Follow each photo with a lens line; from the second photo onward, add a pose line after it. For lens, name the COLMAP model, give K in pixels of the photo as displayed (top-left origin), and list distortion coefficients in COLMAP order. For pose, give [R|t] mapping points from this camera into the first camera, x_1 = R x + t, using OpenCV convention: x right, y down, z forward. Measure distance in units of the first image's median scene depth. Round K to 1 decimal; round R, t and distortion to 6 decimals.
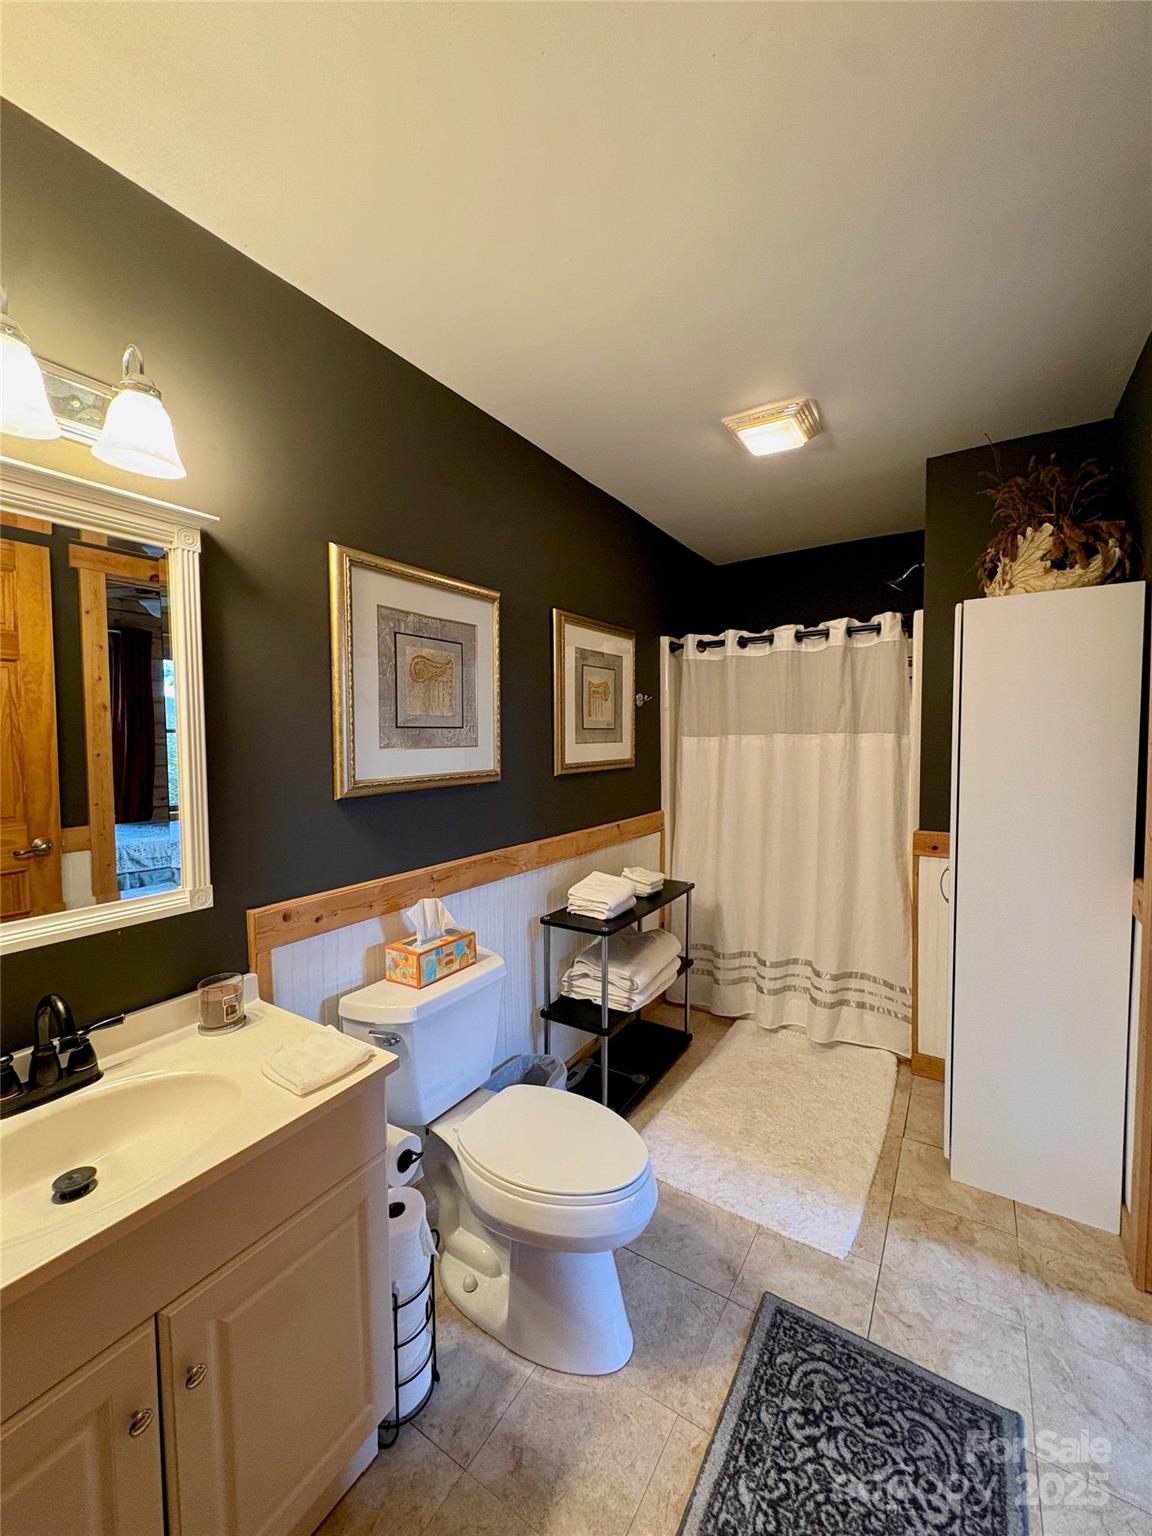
lens RADIAL K [[610.6, 0, 577.0], [0, 610.6, 766.1], [0, 0, 1]] dist [0.000000, 0.000277]
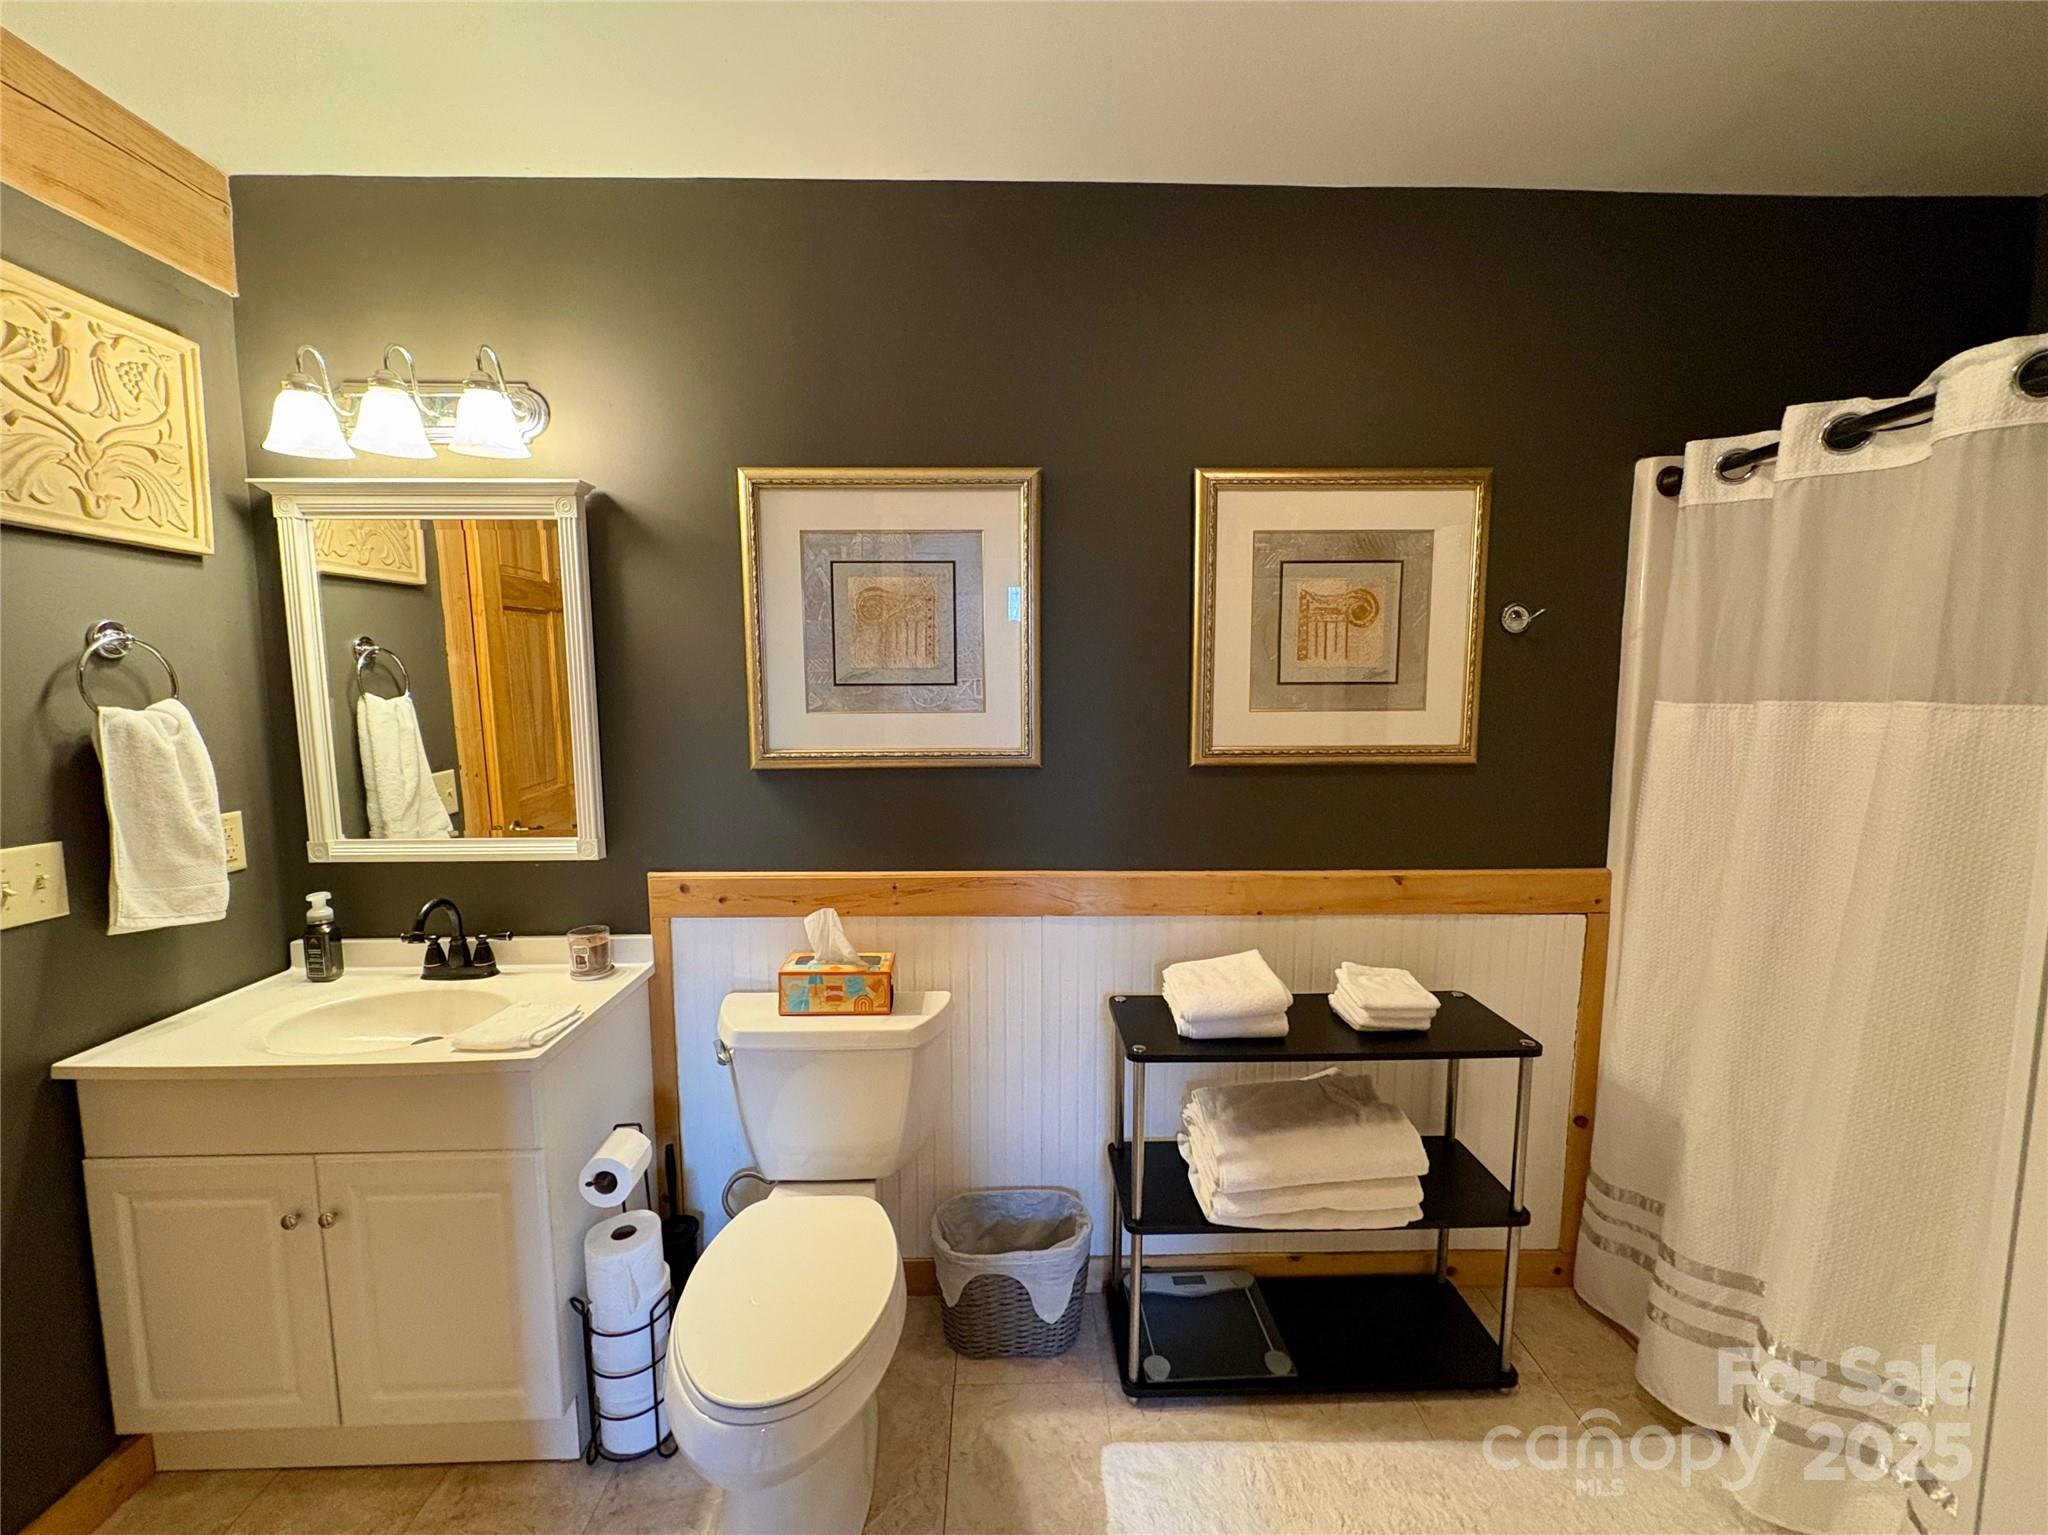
lens RADIAL K [[839.2, 0, 1020.4], [0, 839.2, 766.7], [0, 0, 1]] dist [0.001364, 0.000121]
pose [[0.560733, 0.093173, -0.822737, 0.617981], [-0.043561, 0.995592, 0.083060, -0.050006], [0.826850, -0.010735, 0.562320, 0.503496]]
